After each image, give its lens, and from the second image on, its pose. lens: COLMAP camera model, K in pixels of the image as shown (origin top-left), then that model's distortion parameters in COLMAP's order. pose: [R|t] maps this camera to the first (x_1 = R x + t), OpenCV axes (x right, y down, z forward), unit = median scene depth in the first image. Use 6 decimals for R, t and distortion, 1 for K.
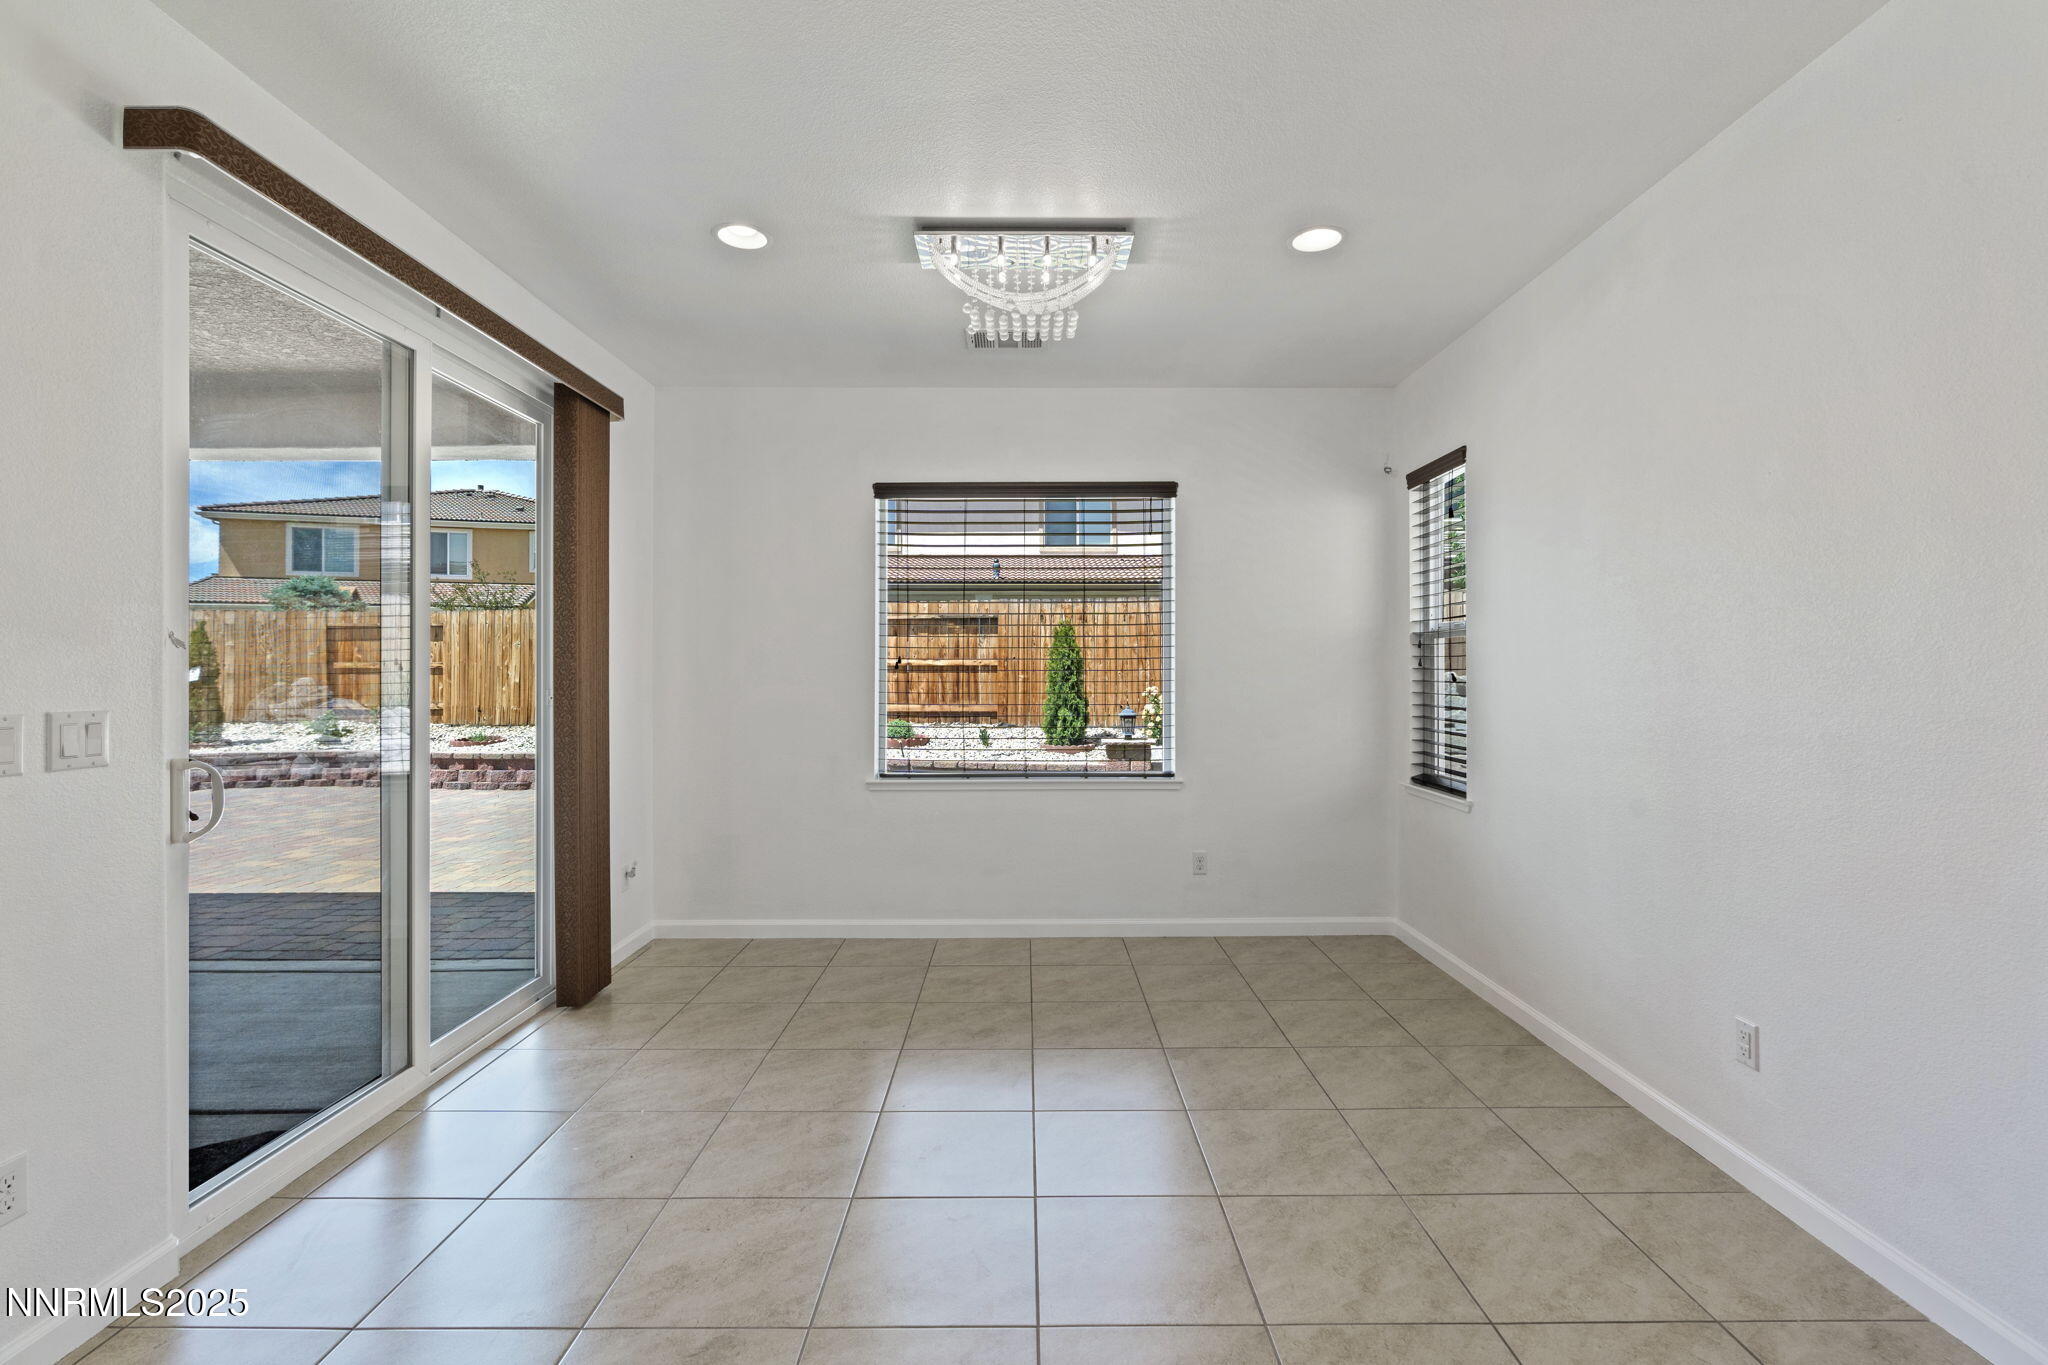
lens RADIAL K [[918.2, 0, 1029.3], [0, 918.2, 677.9], [0, 0, 1]] dist [-0.001896, 0.000149]
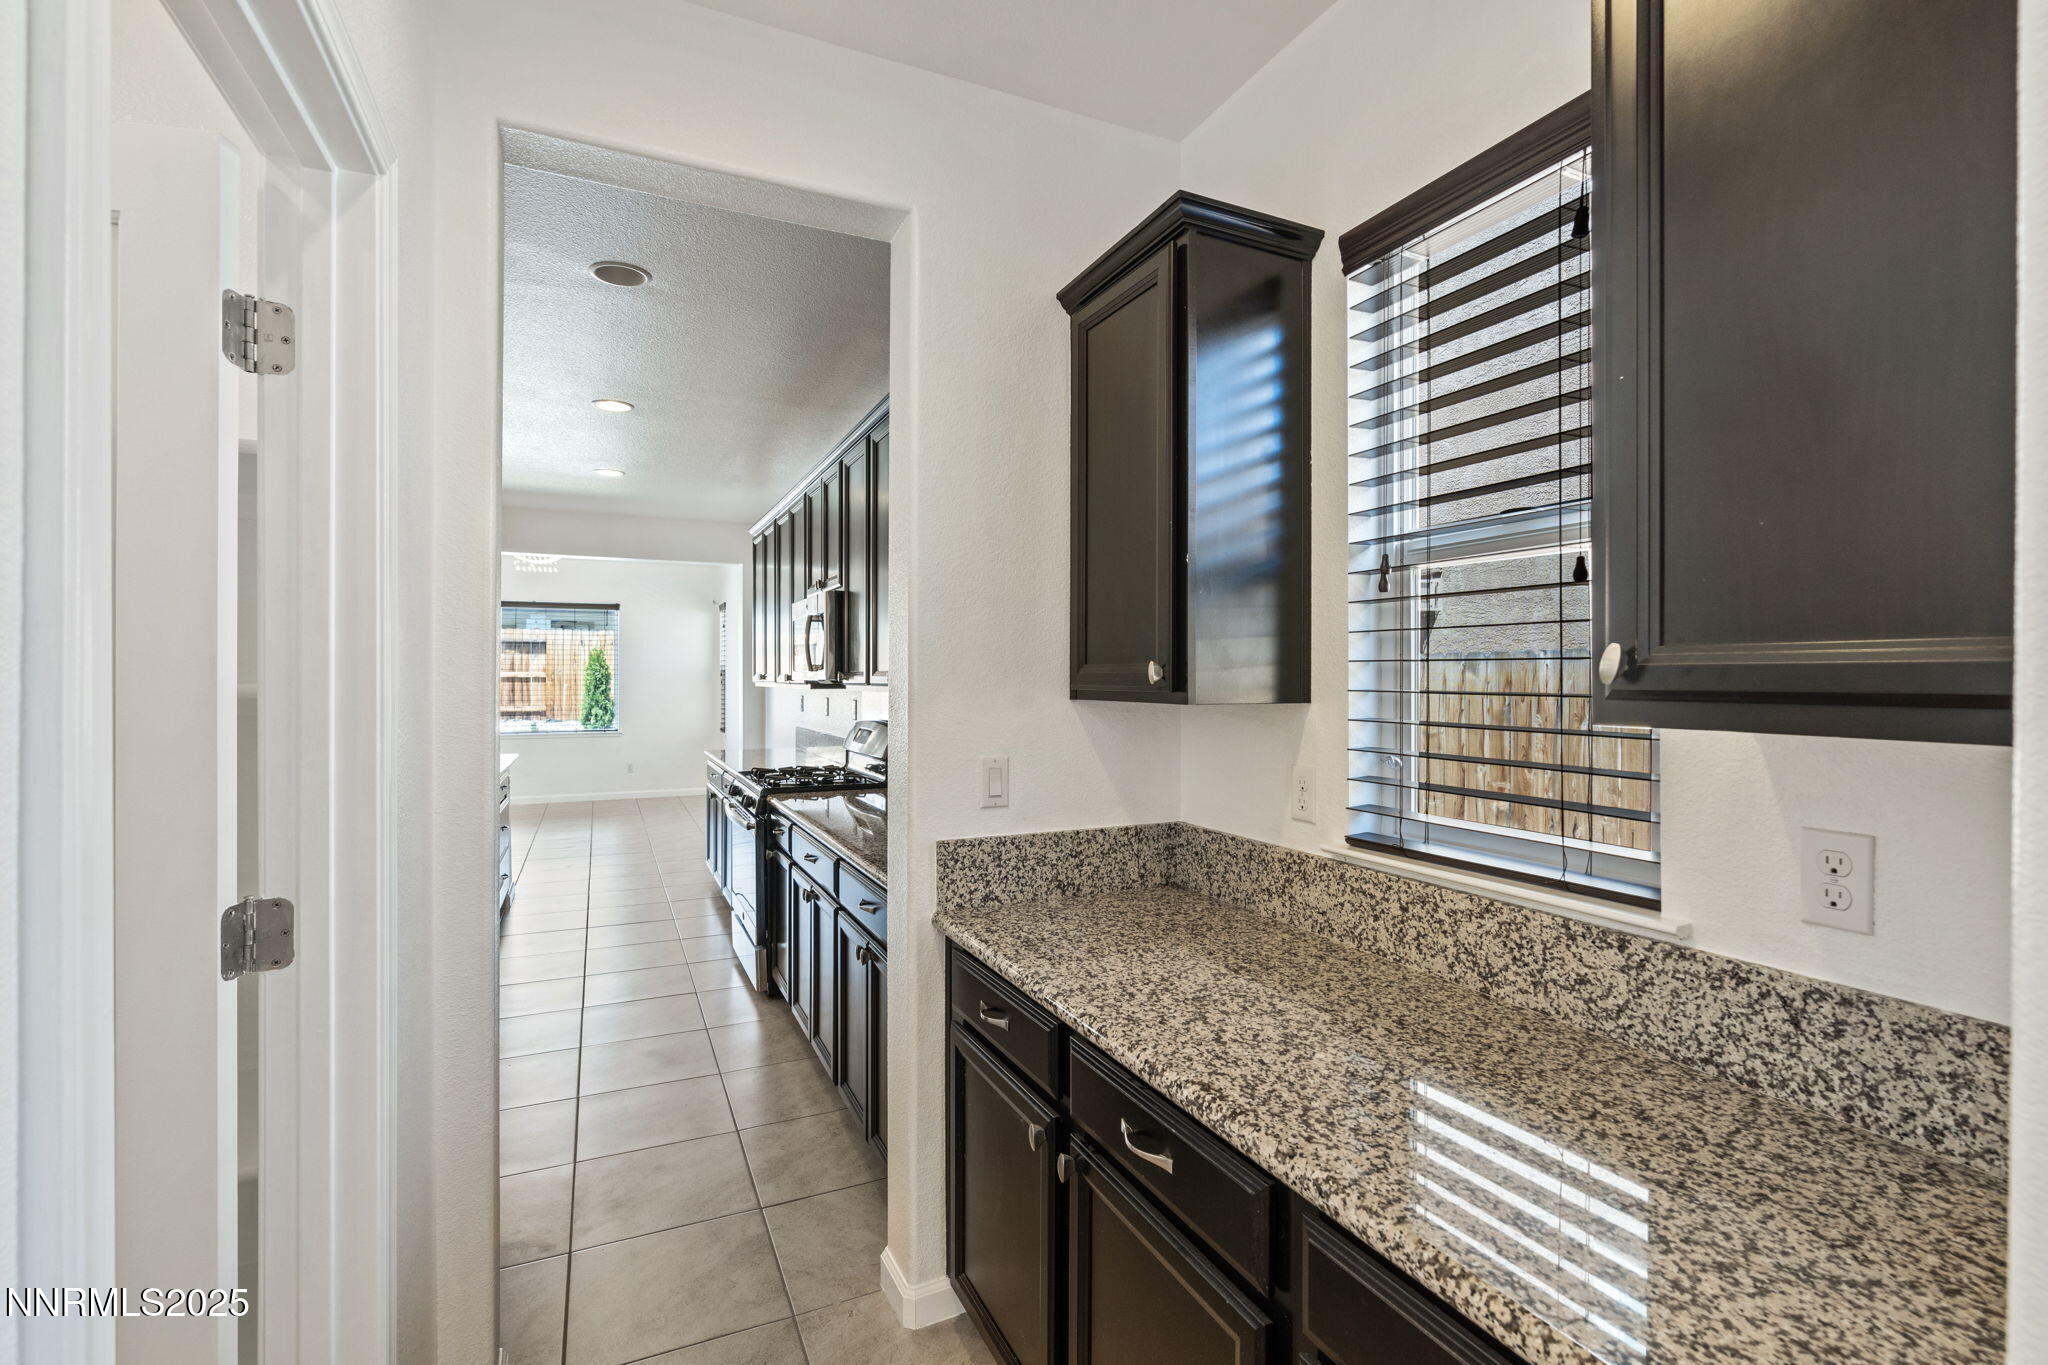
lens RADIAL K [[918.2, 0, 1021.3], [0, 918.2, 684.7], [0, 0, 1]] dist [-0.001896, 0.000149]
pose [[0.909780, 0.003862, 0.415072, 0.041953], [-0.003818, 0.999992, -0.000936, -0.004079], [-0.415073, -0.000733, 0.909788, -0.536976]]
